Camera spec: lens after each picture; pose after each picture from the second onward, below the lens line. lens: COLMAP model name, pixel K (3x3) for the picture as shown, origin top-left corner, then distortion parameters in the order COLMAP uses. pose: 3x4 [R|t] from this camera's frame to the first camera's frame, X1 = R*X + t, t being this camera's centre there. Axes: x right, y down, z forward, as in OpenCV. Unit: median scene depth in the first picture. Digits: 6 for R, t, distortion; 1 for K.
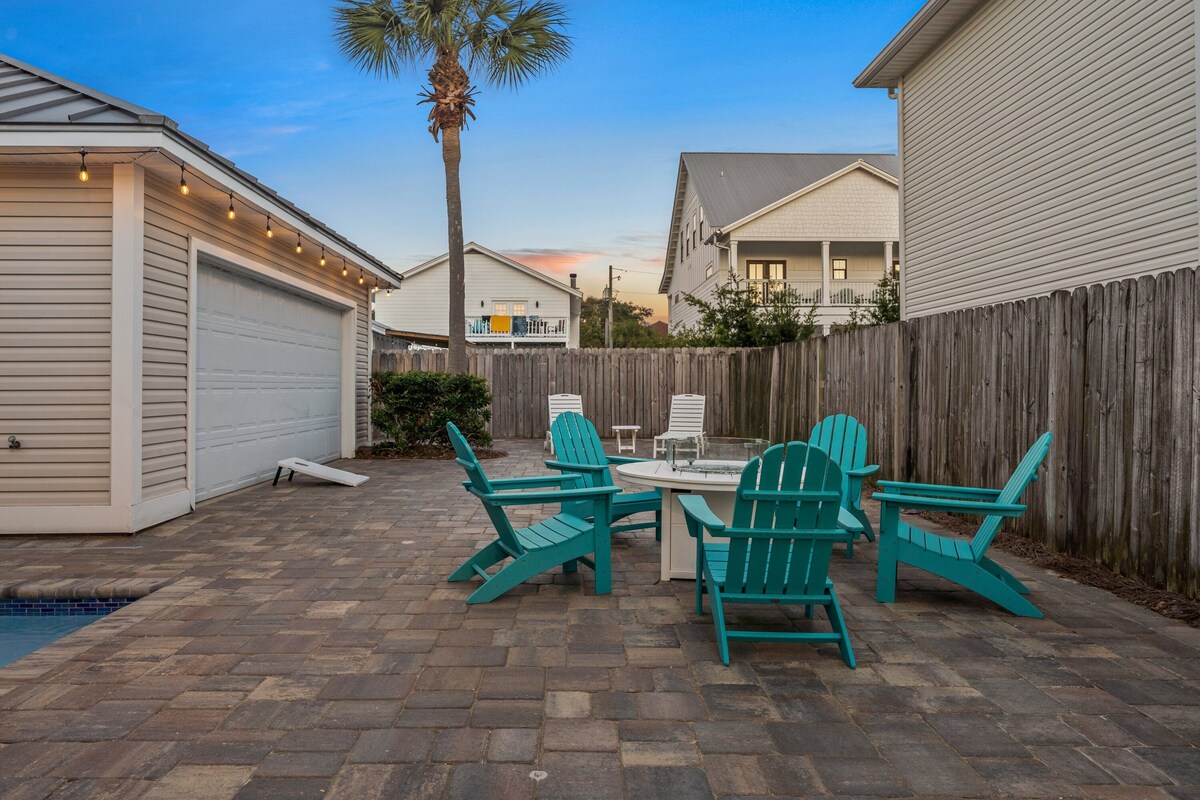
lens RADIAL K [[814.8, 0, 610.4], [0, 814.8, 380.7], [0, 0, 1]] dist [-0.001192, 0.003475]
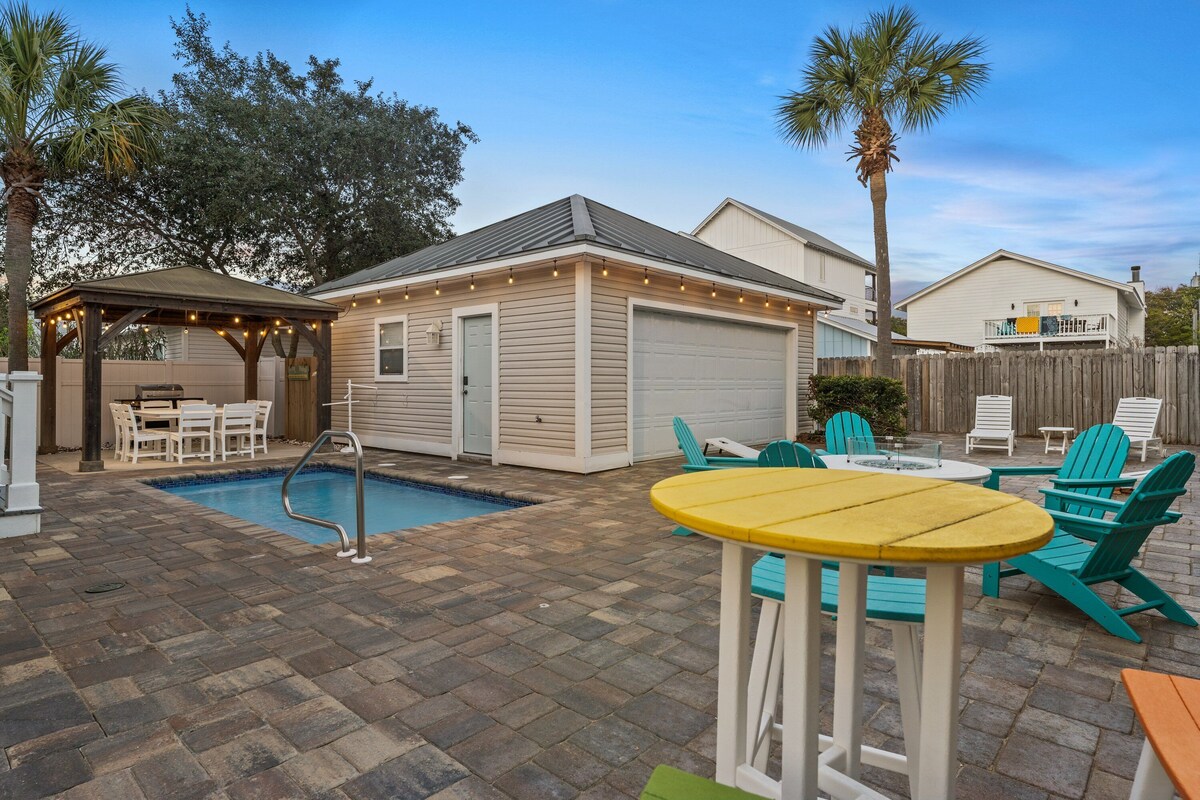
lens RADIAL K [[672.7, 0, 597.5], [0, 672.7, 388.7], [0, 0, 1]] dist [0.000498, -0.002771]
pose [[0.716011, 0.008075, -0.698042, 0.219469], [0.002980, 0.999889, 0.014624, -0.007899], [0.698082, -0.012551, 0.715908, -0.004238]]
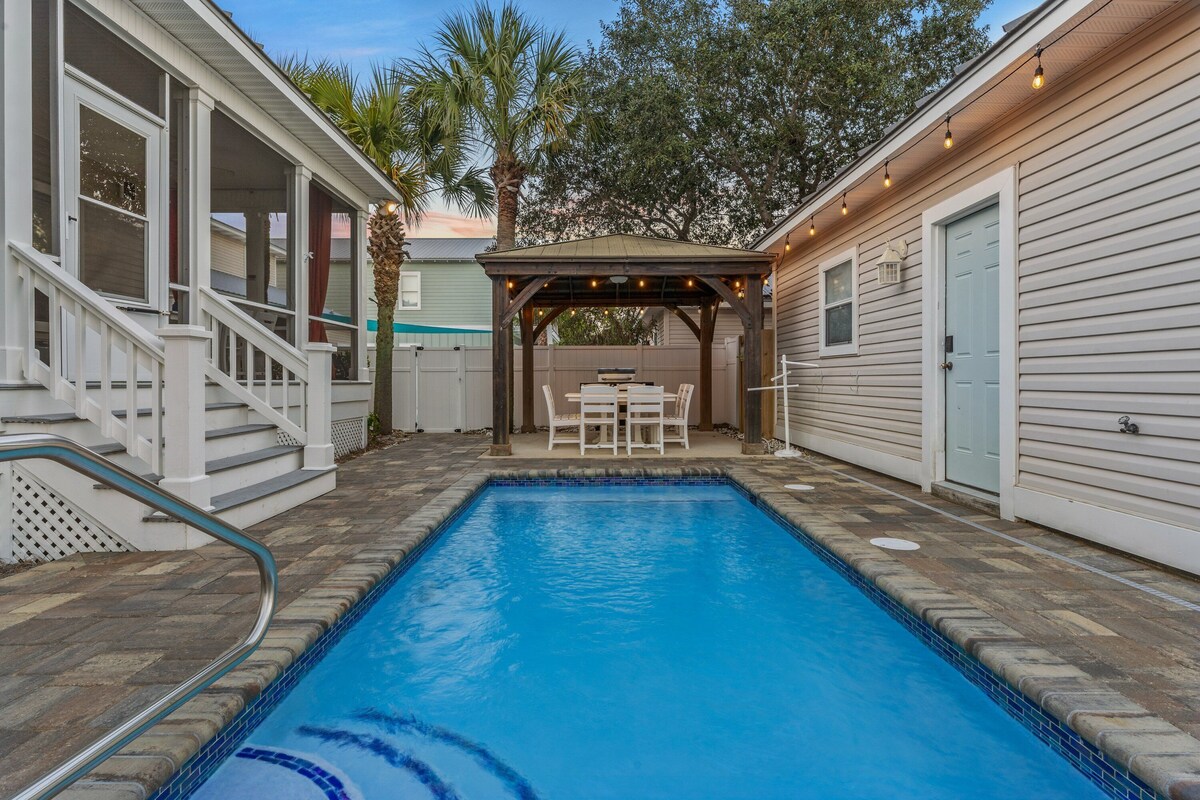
lens RADIAL K [[613.7, 0, 591.0], [0, 613.7, 380.5], [0, 0, 1]] dist [0.004381, -0.000903]
pose [[-0.027688, 0.004495, -0.999607, -0.088767], [0.009143, 0.999949, 0.004243, 0.014823], [0.999575, -0.009022, -0.027728, 0.270417]]
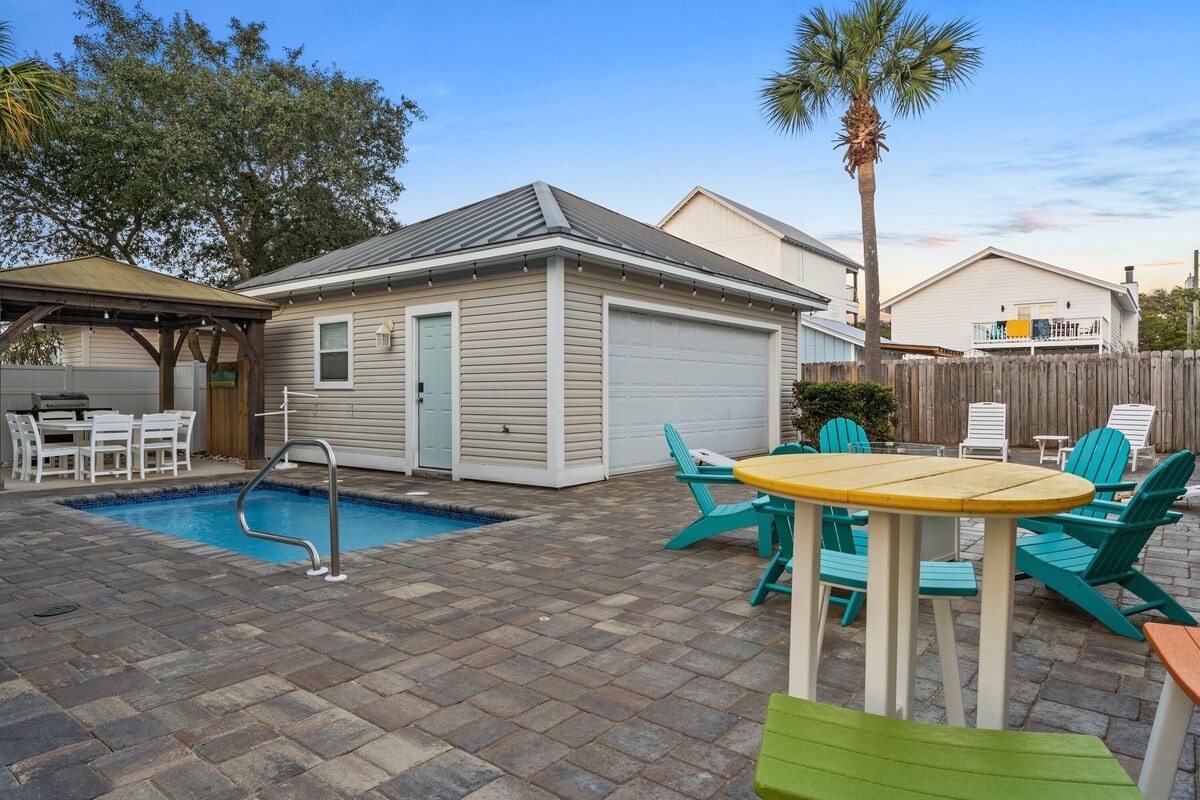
lens RADIAL K [[757.3, 0, 595.1], [0, 757.3, 403.7], [0, 0, 1]] dist [0.000480, -0.003253]
pose [[0.757761, 0.010383, -0.652450, 0.218652], [0.004361, 0.999770, 0.020975, -0.004492], [0.652518, -0.018740, 0.757542, -0.036360]]
